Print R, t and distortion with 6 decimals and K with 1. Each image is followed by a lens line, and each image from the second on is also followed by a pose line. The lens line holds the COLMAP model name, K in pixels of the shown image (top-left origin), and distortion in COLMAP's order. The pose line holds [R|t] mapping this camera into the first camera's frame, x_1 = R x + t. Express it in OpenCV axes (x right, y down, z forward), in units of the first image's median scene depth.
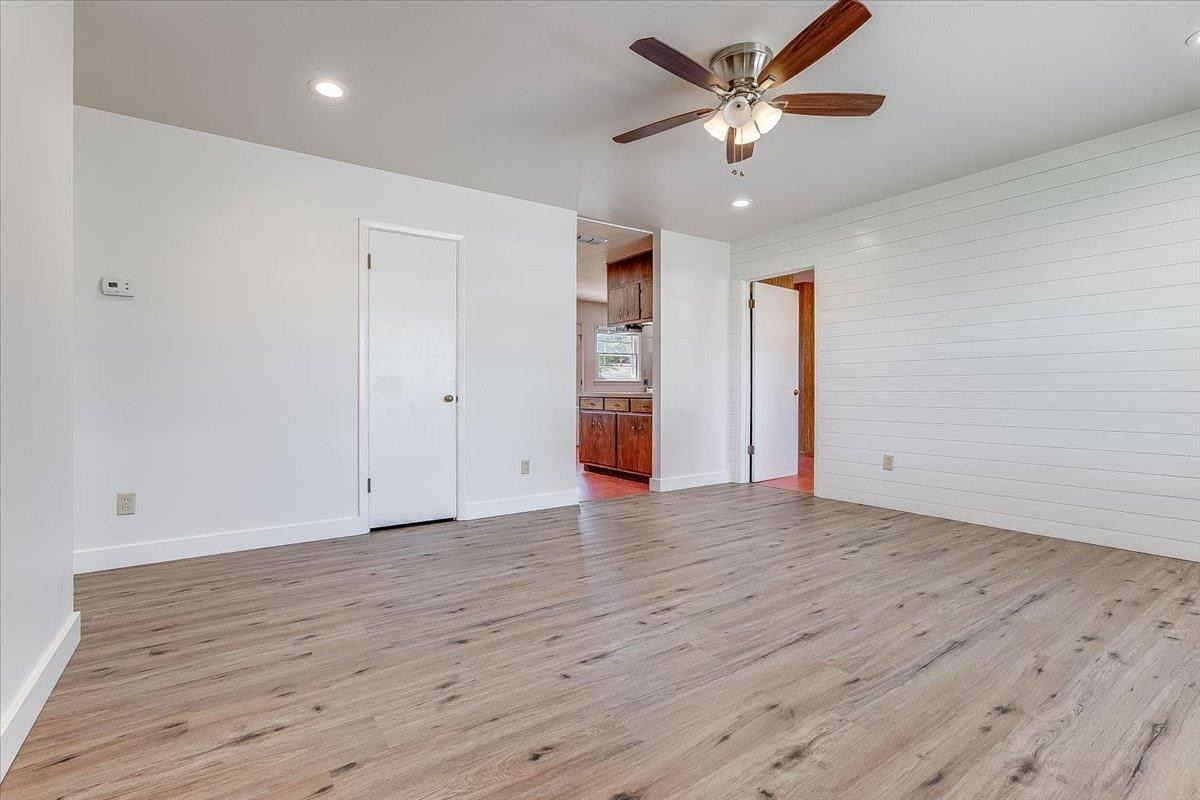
lens RADIAL K [[548.0, 0, 600.0], [0, 548.0, 400.0], [0, 0, 1]] dist [-0.032526, 0.017913]
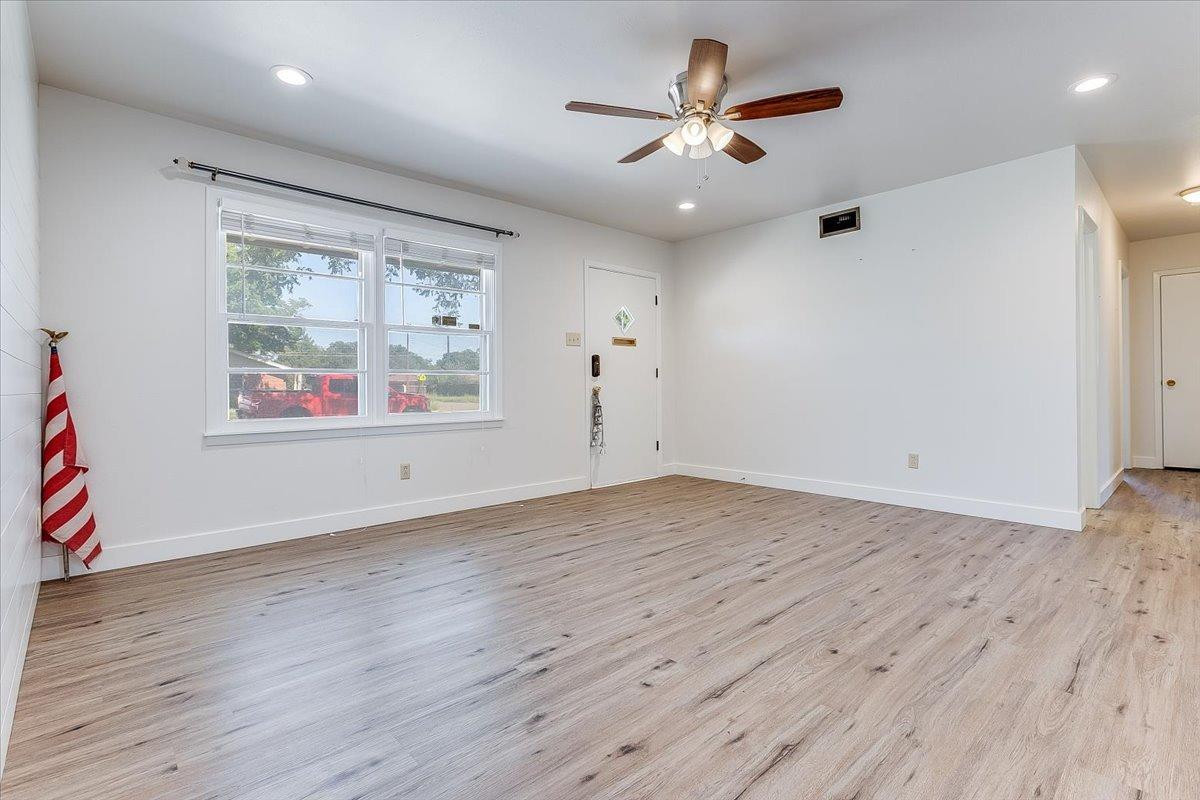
lens RADIAL K [[575.4, 0, 596.1], [0, 575.4, 383.6], [0, 0, 1]] dist [-0.024460, 0.009909]
pose [[-0.990733, 0.011138, -0.135368, 0.608701], [0.009561, 0.999879, 0.012294, -0.036016], [0.135489, 0.010885, -0.990719, 2.057864]]
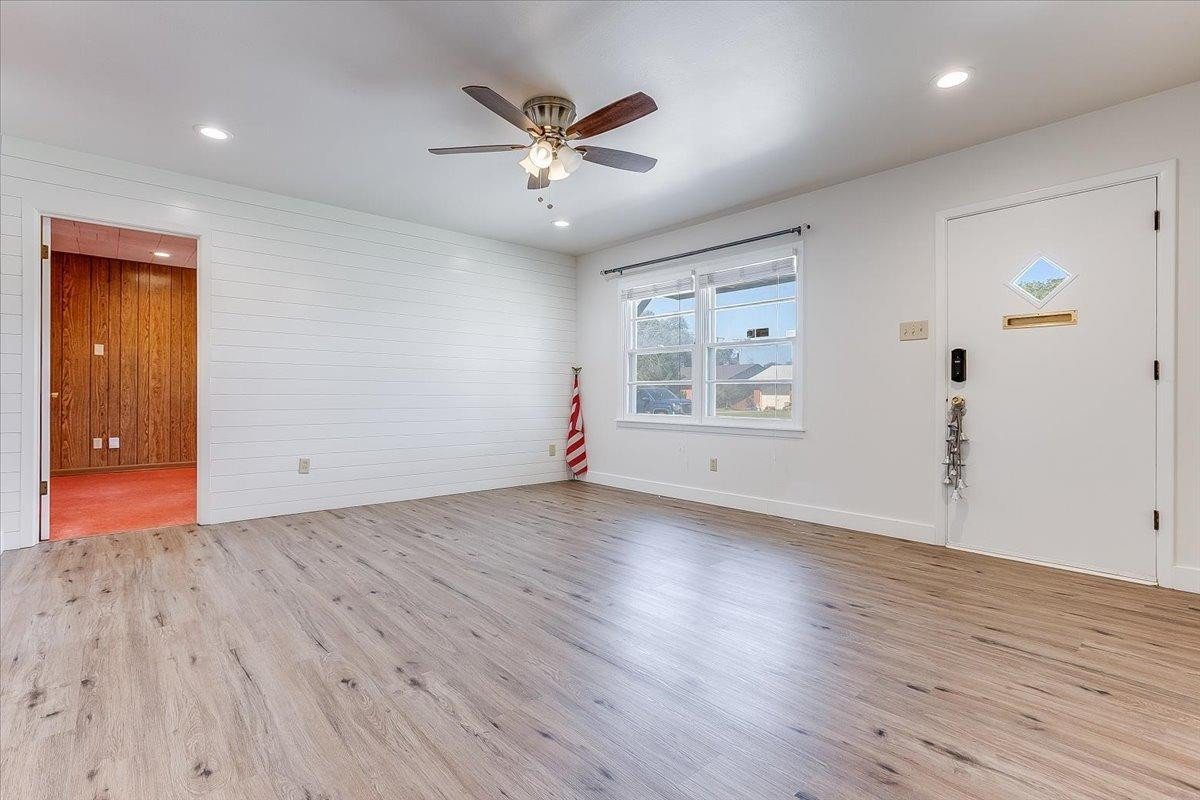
lens RADIAL K [[556.2, 0, 577.0], [0, 556.2, 395.4], [0, 0, 1]] dist [-0.023517, 0.016066]
pose [[-0.092337, 0.001317, 0.995727, -0.907435], [0.012346, 0.999924, -0.000178, -0.014087], [-0.995651, 0.012277, -0.092347, 1.020936]]
